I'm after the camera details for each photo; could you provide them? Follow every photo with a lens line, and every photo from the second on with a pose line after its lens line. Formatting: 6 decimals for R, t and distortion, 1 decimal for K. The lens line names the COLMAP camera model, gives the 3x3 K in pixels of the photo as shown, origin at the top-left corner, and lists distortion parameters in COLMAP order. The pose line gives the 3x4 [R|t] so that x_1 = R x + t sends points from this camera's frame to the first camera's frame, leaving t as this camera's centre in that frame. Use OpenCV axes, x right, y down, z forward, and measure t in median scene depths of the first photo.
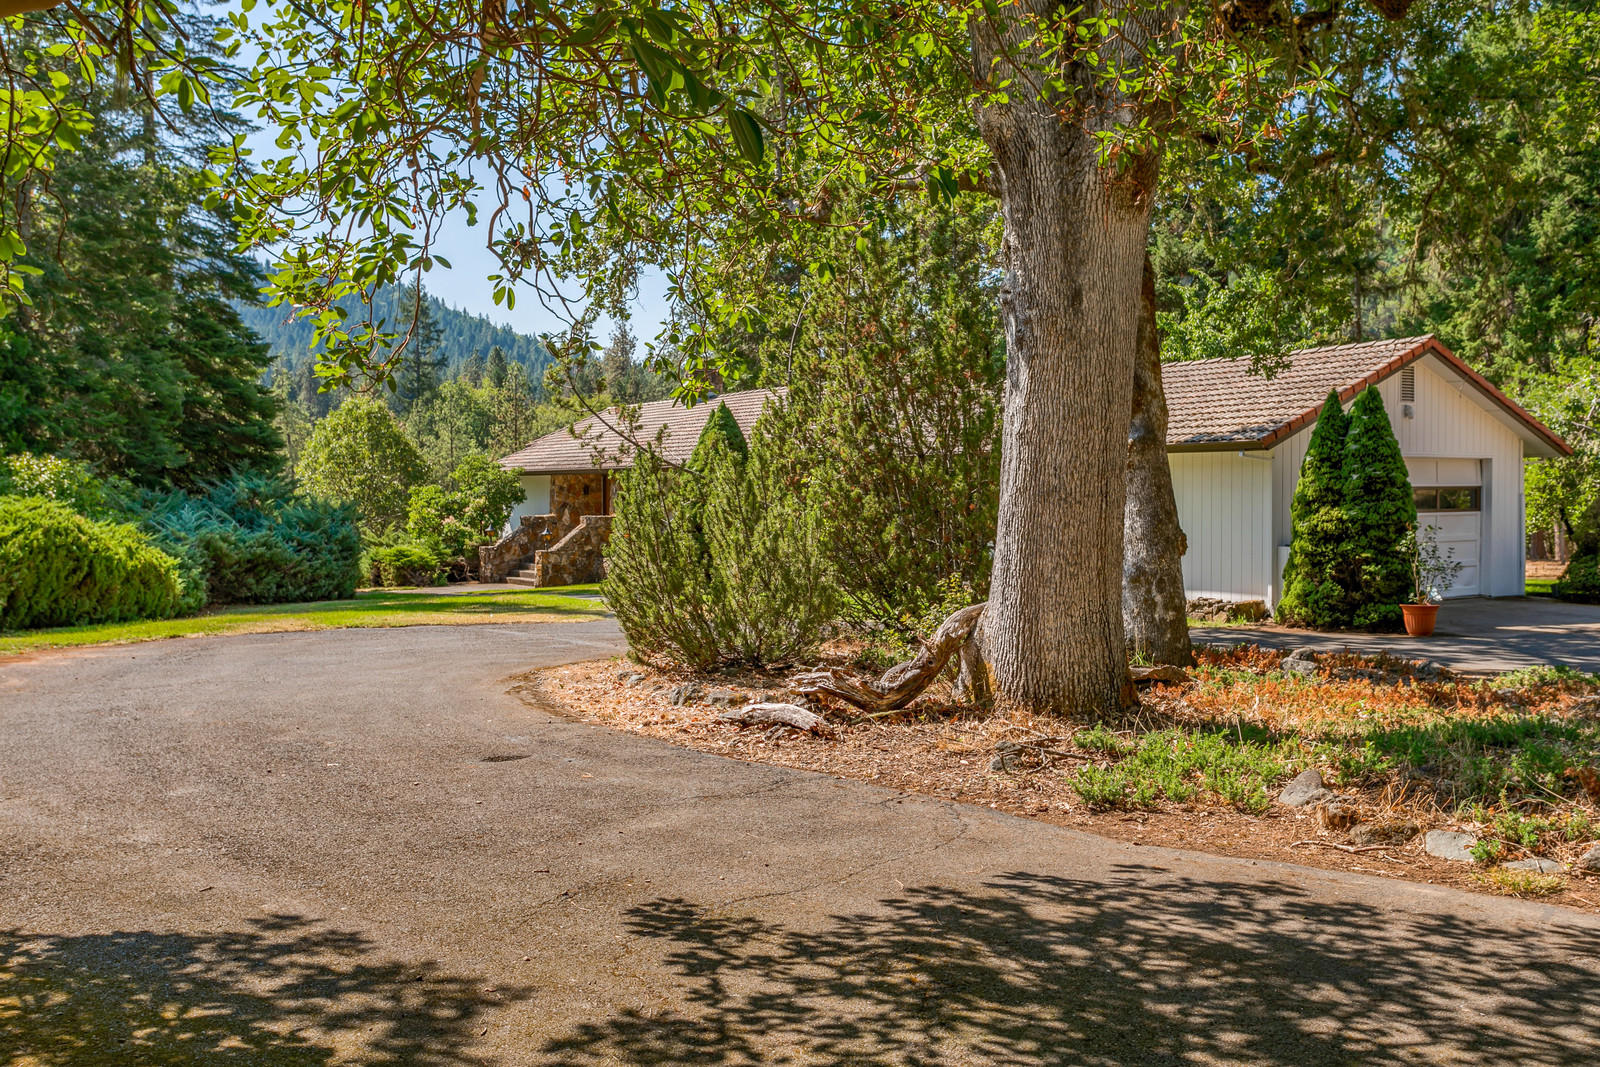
lens RADIAL K [[1498.5, 0, 800.0], [0, 1498.5, 533.5], [0, 0, 1]] dist [0.000822, -0.003857]
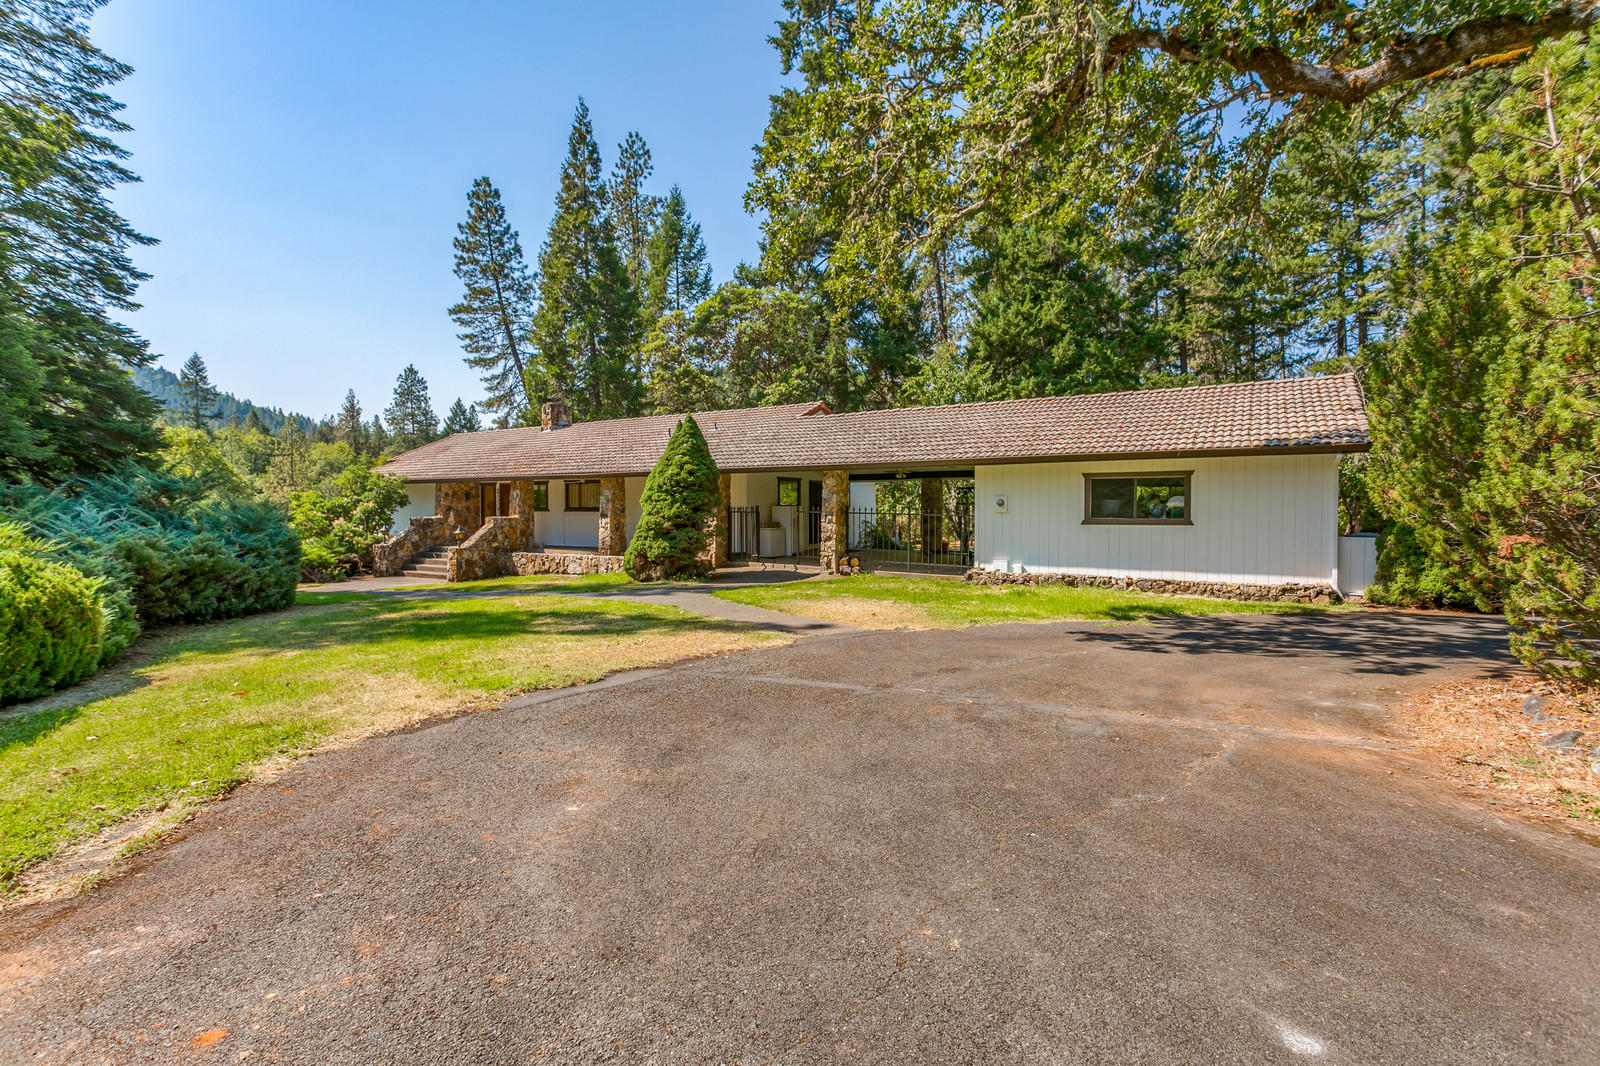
lens RADIAL K [[756.9, 0, 792.2], [0, 756.9, 524.6], [0, 0, 1]] dist [-0.001538, 0.000701]
pose [[0.904604, -0.006971, 0.426195, -0.182337], [0.009361, 0.999950, -0.003514, -0.001631], [-0.426149, 0.007169, 0.904624, 0.369439]]
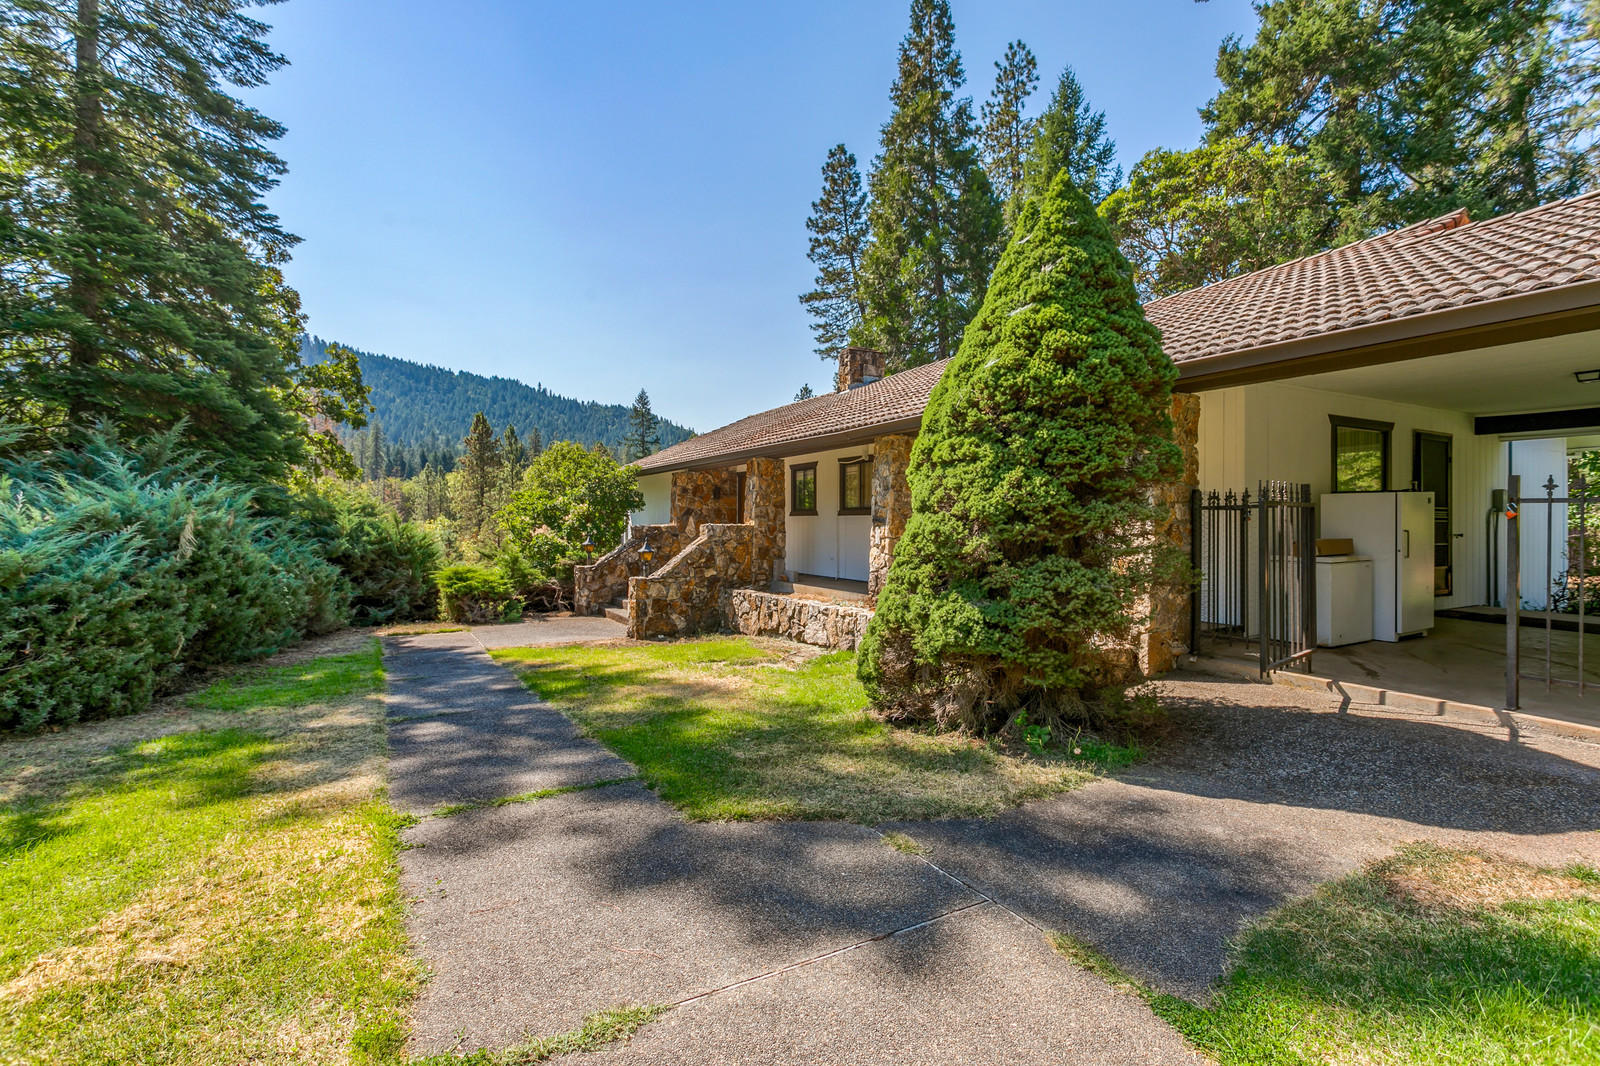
lens RADIAL K [[738.1, 0, 794.2], [0, 738.1, 512.7], [0, 0, 1]] dist [0.021701, 0.000351]
pose [[0.997197, 0.002063, -0.074790, -0.080510], [-0.005027, 0.999209, -0.039456, -0.004063], [0.074649, 0.039722, 0.996418, 0.677863]]
